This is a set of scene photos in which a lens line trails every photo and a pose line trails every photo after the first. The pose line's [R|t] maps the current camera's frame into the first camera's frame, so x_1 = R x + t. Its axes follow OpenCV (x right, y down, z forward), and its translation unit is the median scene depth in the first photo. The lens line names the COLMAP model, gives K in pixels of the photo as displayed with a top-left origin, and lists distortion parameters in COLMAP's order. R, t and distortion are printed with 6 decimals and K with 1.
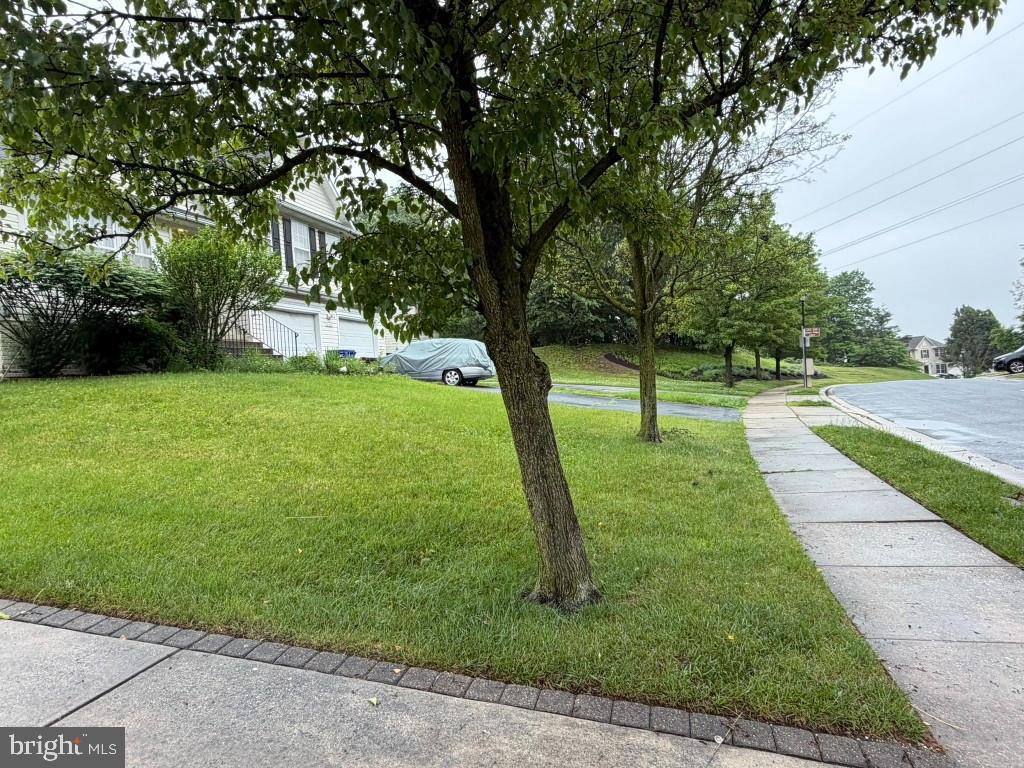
lens RADIAL K [[597.0, 0, 512.0], [0, 597.0, 384.0], [0, 0, 1]] dist [0.004377, 0.000902]
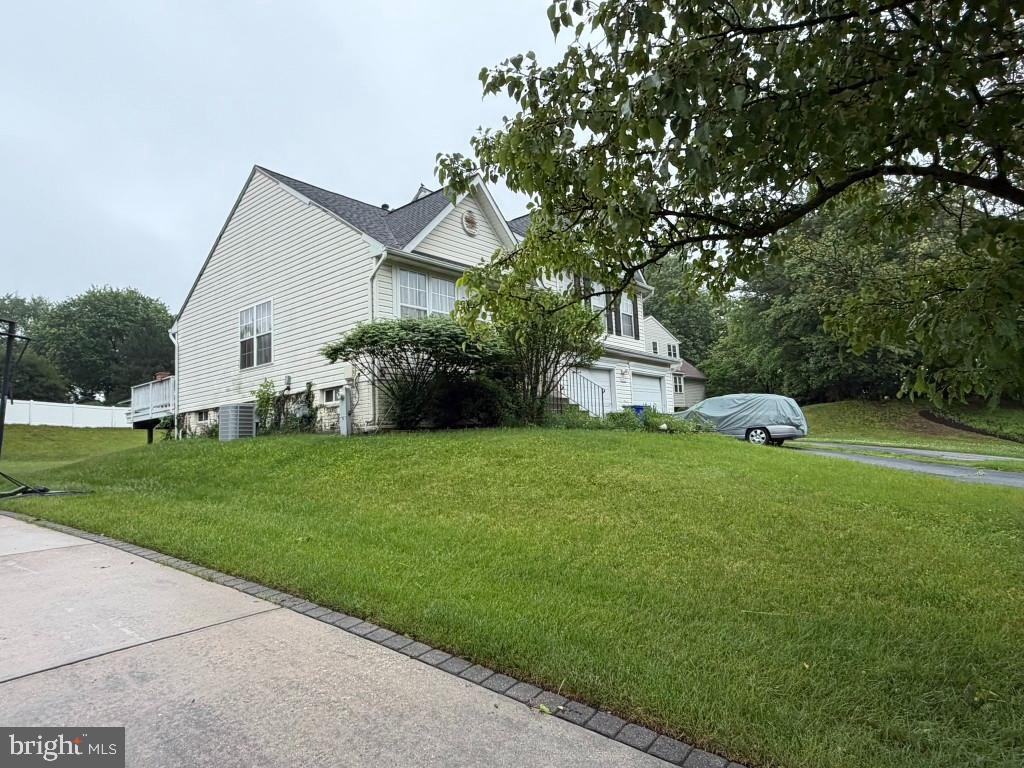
lens RADIAL K [[590.0, 0, 512.4], [0, 590.0, 399.5], [0, 0, 1]] dist [-0.001985, -0.000228]
pose [[0.925676, 0.004308, -0.378292, -0.113391], [-0.027930, 0.997985, -0.056978, -0.006086], [0.377284, 0.063309, 0.923931, 0.025326]]
